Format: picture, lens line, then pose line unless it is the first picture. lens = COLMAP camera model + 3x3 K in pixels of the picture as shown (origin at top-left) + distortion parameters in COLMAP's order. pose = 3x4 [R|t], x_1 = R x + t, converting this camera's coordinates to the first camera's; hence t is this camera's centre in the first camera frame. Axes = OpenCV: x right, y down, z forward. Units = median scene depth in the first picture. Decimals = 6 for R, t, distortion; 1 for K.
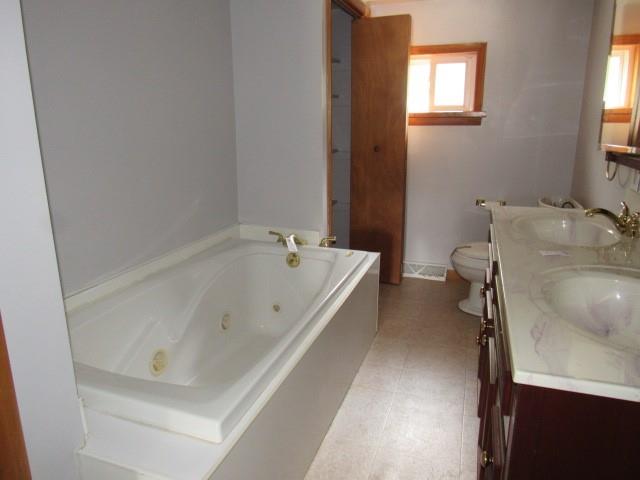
lens RADIAL K [[472.5, 0, 320.0], [0, 472.5, 240.0], [0, 0, 1]] dist [-0.006945, -0.000485]
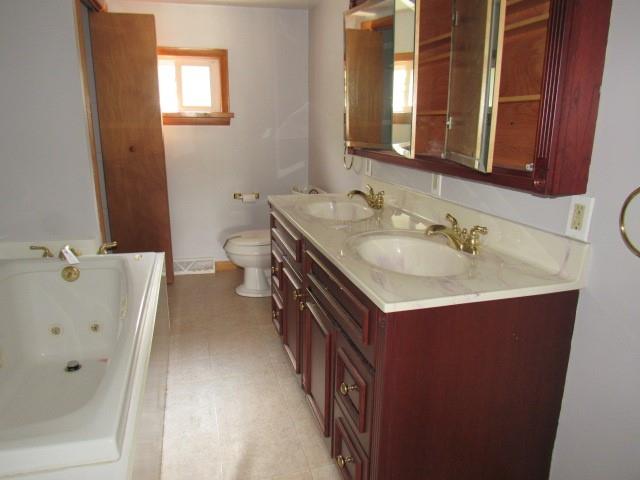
lens RADIAL K [[472.5, 0, 320.0], [0, 472.5, 240.0], [0, 0, 1]] dist [-0.006945, -0.000485]
pose [[0.827585, -0.126104, 0.546993, -0.127067], [0.125299, 0.991353, 0.038973, 0.003068], [-0.547178, 0.036285, 0.836229, -0.016169]]
